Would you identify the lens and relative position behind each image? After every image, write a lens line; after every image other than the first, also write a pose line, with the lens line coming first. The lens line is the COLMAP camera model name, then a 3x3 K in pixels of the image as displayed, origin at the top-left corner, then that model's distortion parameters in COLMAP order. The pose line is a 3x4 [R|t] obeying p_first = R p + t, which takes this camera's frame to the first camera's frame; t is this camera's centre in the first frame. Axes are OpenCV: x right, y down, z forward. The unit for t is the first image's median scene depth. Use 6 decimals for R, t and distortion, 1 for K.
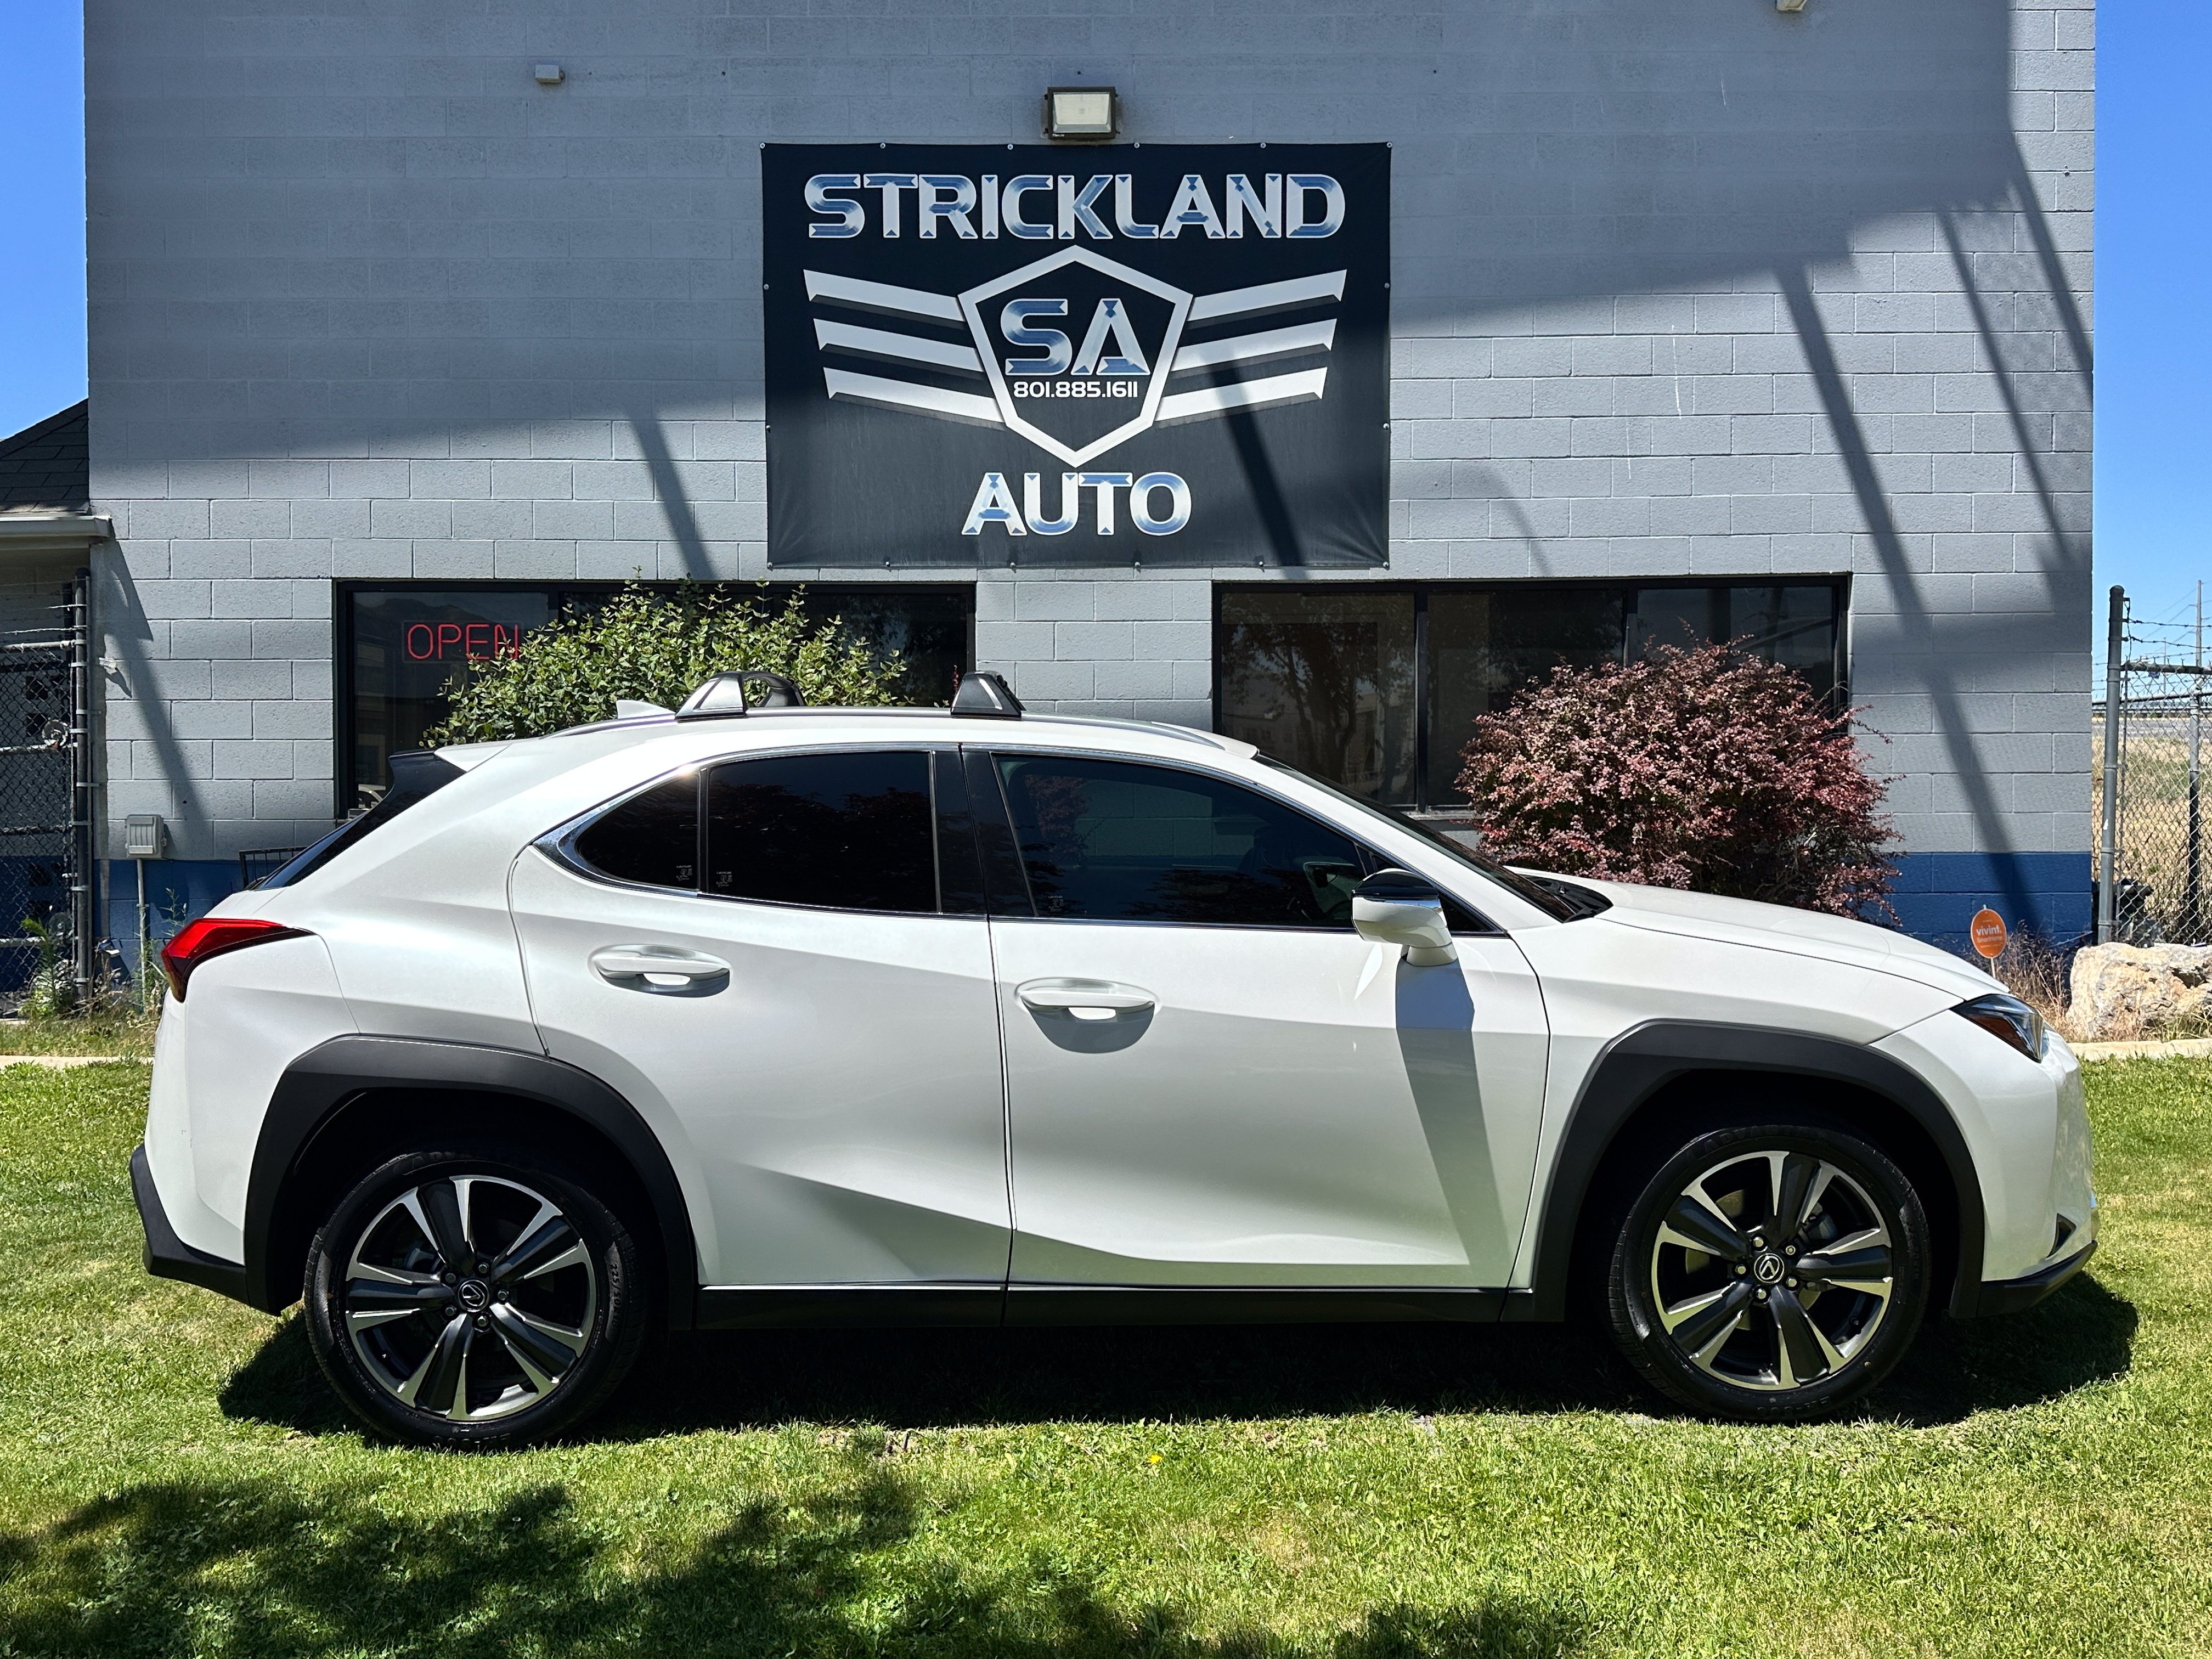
lens RADIAL K [[1814.1, 0, 1106.8], [0, 1814.1, 827.1], [0, 0, 1]] dist [0.069647, -0.054701]
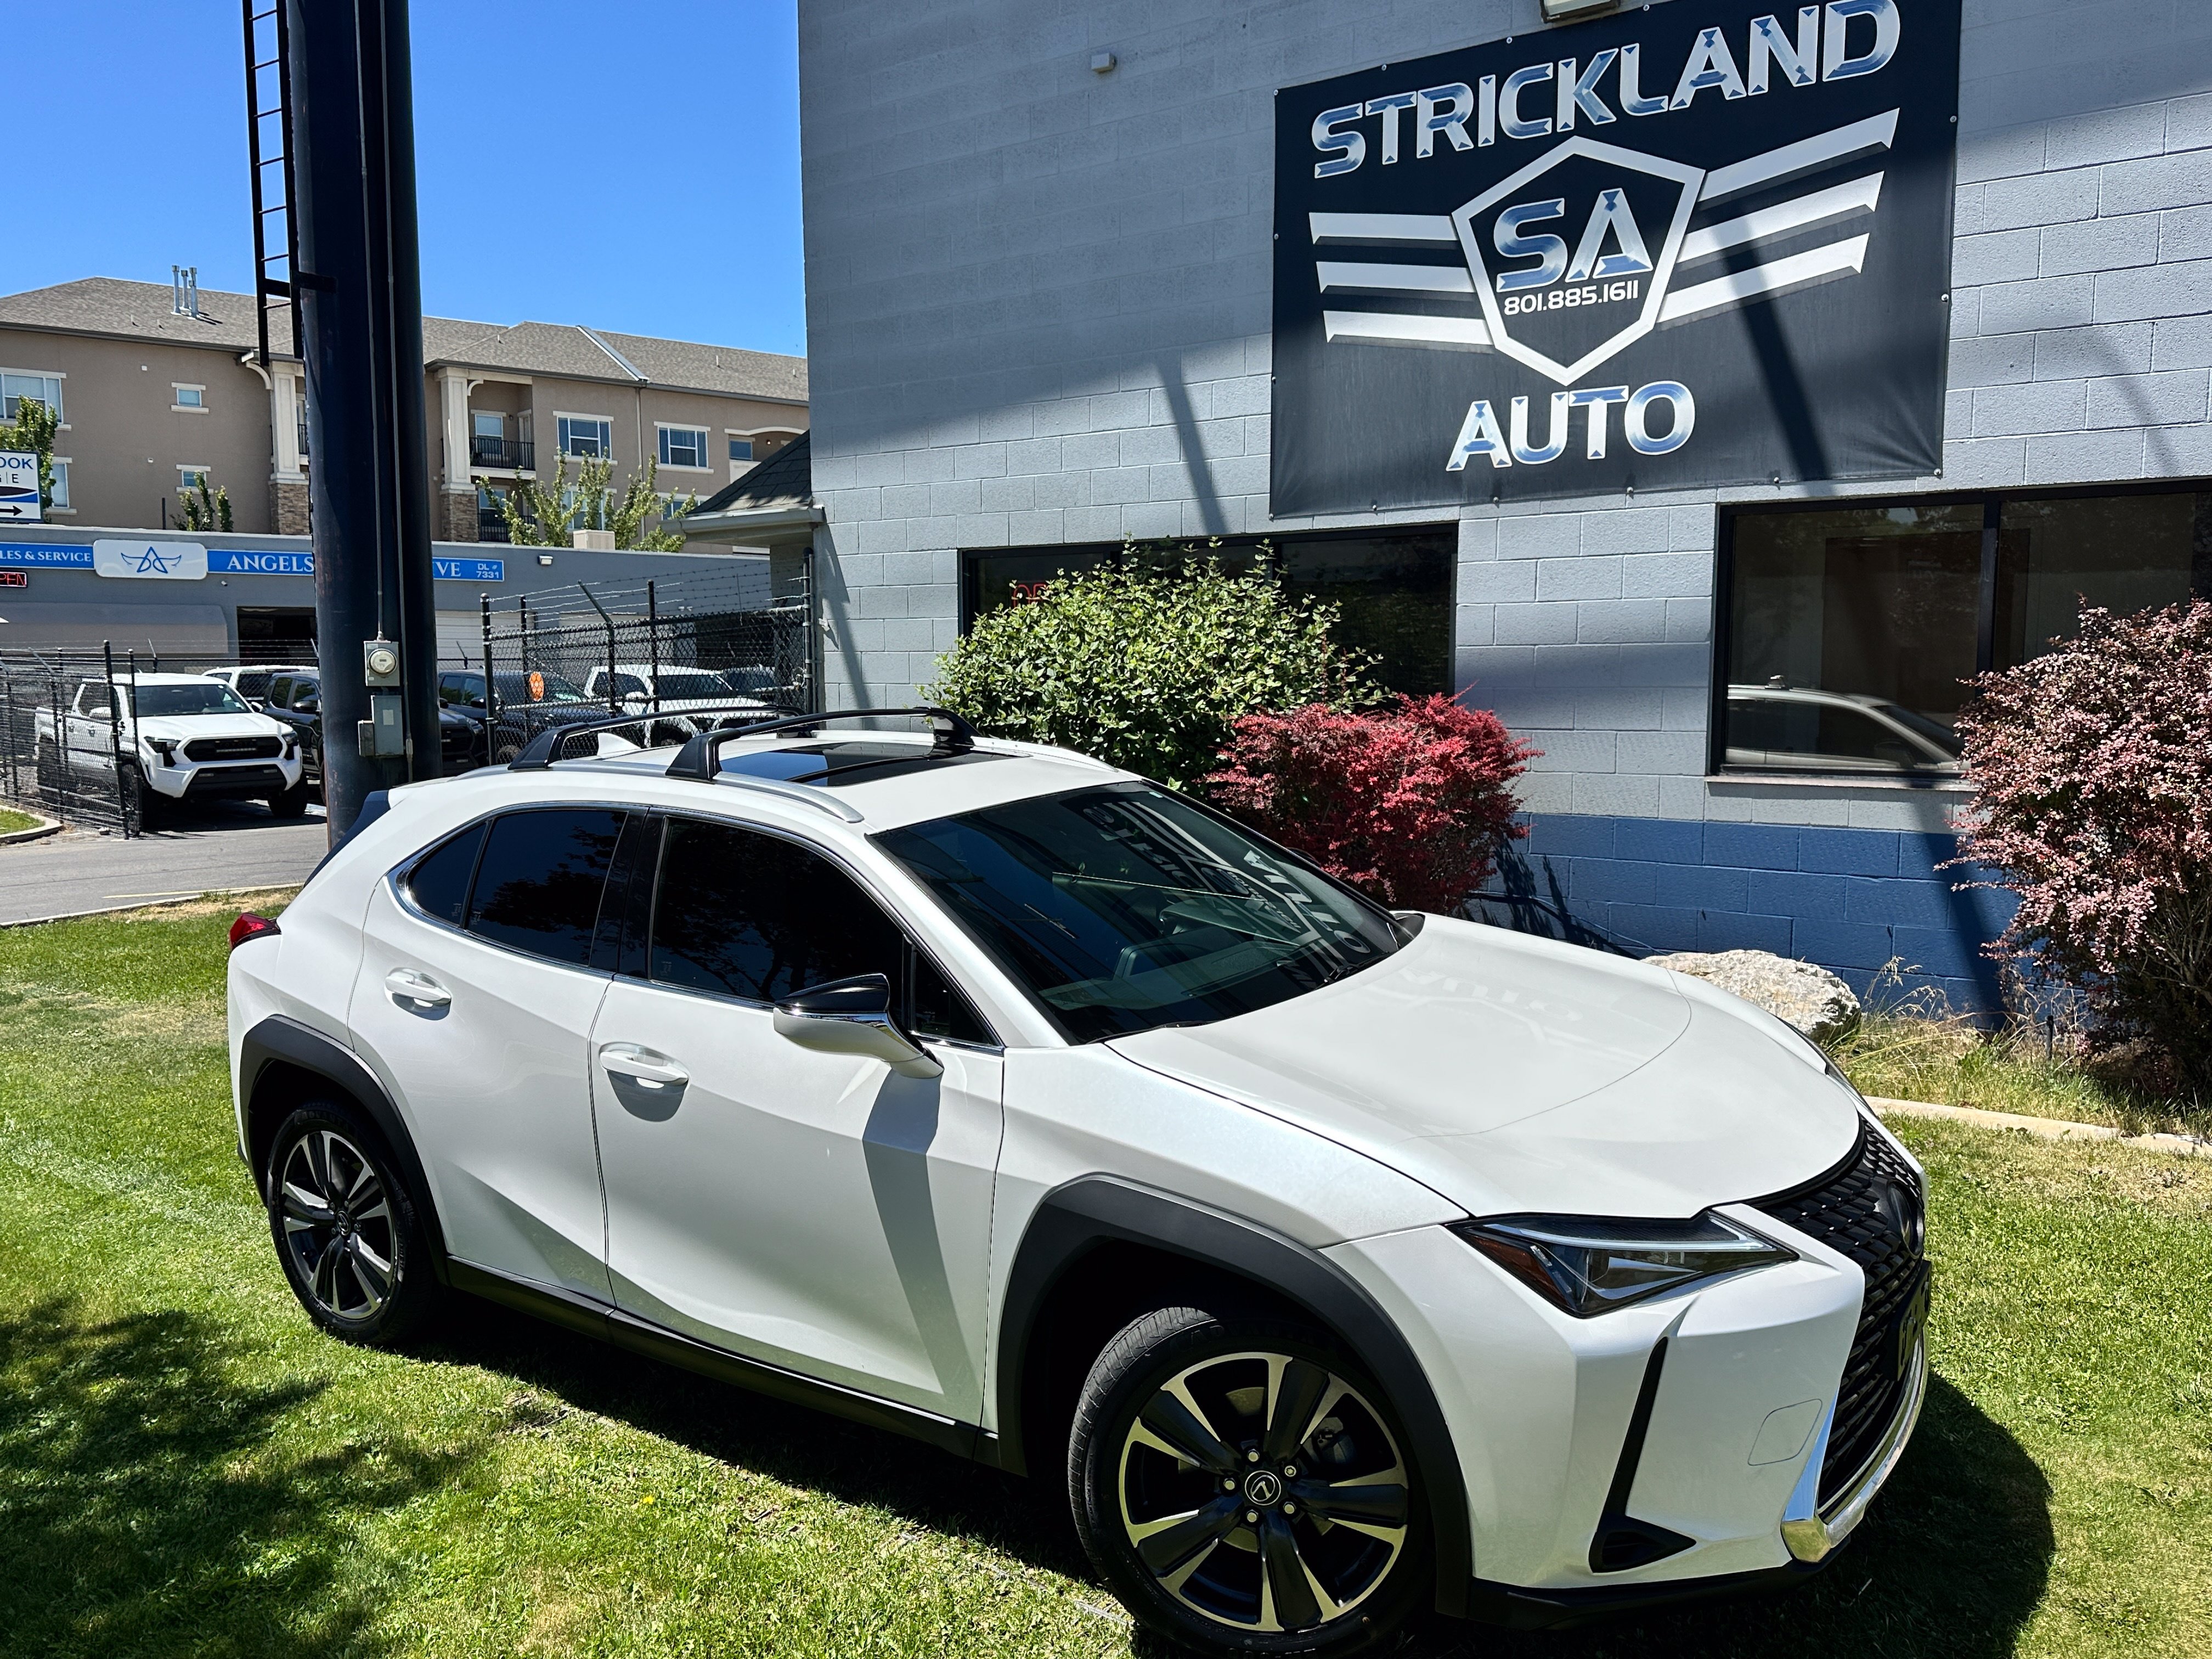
lens RADIAL K [[1742.7, 0, 1106.0], [0, 1742.7, 838.9], [0, 0, 1]] dist [-0.000597, -0.033125]
pose [[0.798464, 0.059533, -0.599092, 0.334027], [-0.002168, 0.995377, 0.096023, -0.055724], [0.602039, -0.075372, 0.794901, 0.153360]]
